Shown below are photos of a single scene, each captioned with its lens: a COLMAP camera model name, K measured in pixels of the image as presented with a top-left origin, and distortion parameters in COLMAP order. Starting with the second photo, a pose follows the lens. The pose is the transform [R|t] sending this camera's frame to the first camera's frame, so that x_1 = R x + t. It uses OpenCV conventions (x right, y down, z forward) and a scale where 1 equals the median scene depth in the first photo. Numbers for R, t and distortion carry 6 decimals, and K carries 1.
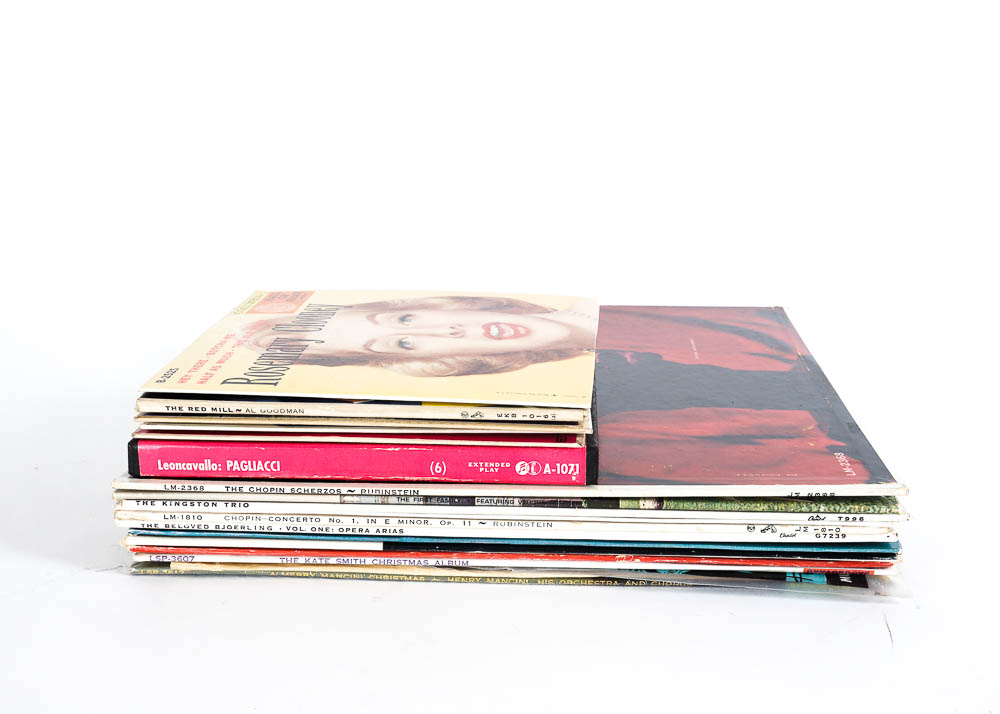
lens RADIAL K [[1097.2, 0, 462.9], [0, 1097.2, 420.8], [0, 0, 1]] dist [0.032111, 0.000000]
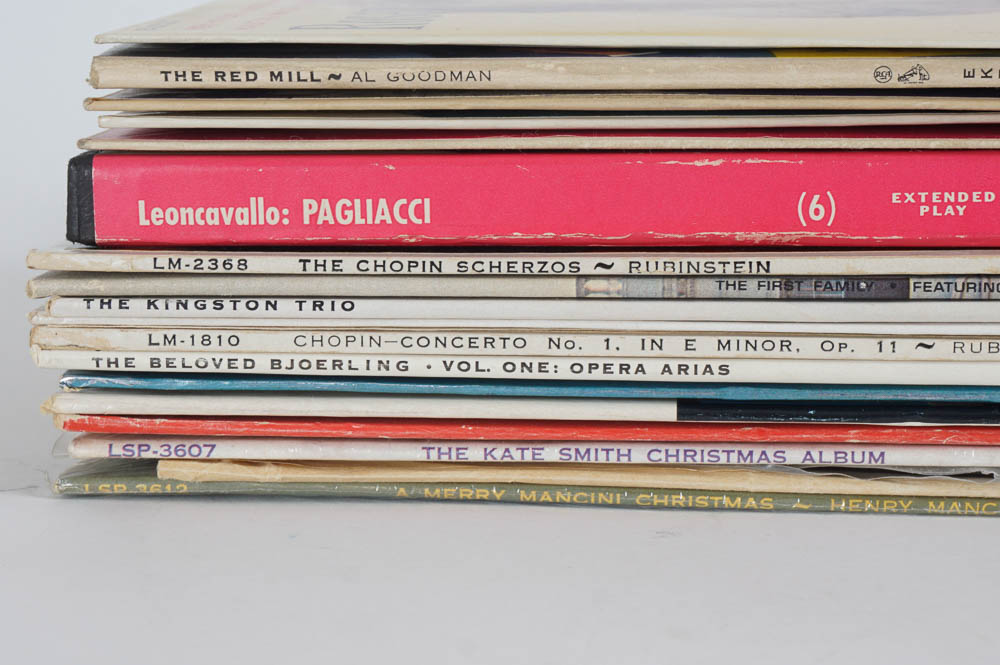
lens RADIAL K [[2270.7, 0, 508.1], [0, 2270.7, 333.6], [0, 0, 1]] dist [0.011284, 0.000000]
pose [[0.999393, -0.003297, -0.034675, -0.106905], [-0.001356, 0.991072, -0.133320, 0.199411], [0.034804, 0.133286, 0.990466, 0.156489]]
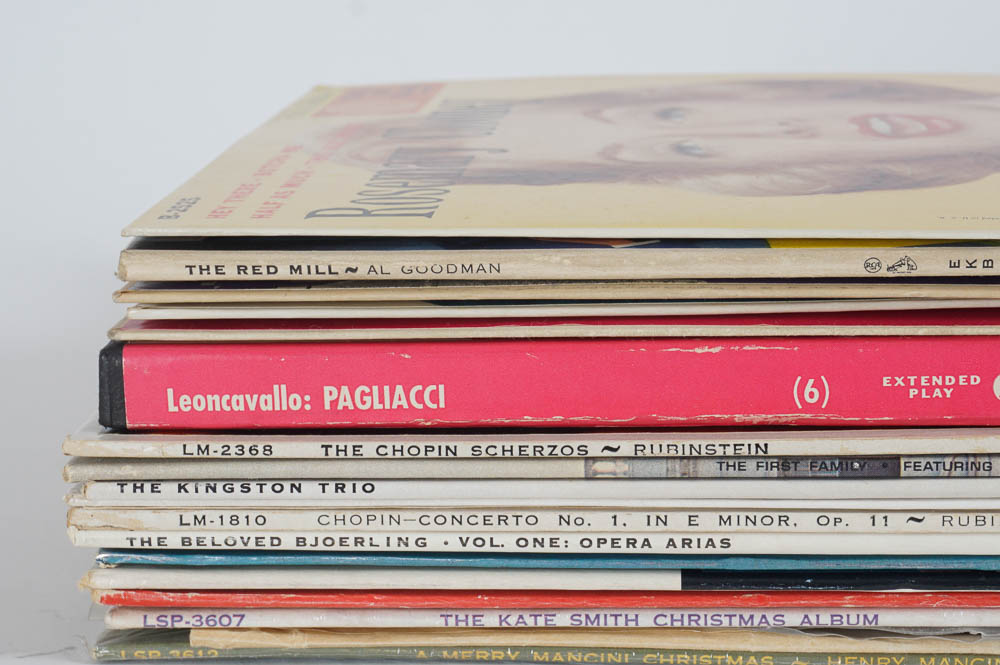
lens RADIAL K [[2270.7, 0, 492.3], [0, 2270.7, 333.6], [0, 0, 1]] dist [0.011284, 0.000000]
pose [[0.999256, -0.019429, -0.033309, -0.116260], [0.016154, 0.995259, -0.095911, 0.102312], [0.035015, 0.095301, 0.994832, 0.098293]]
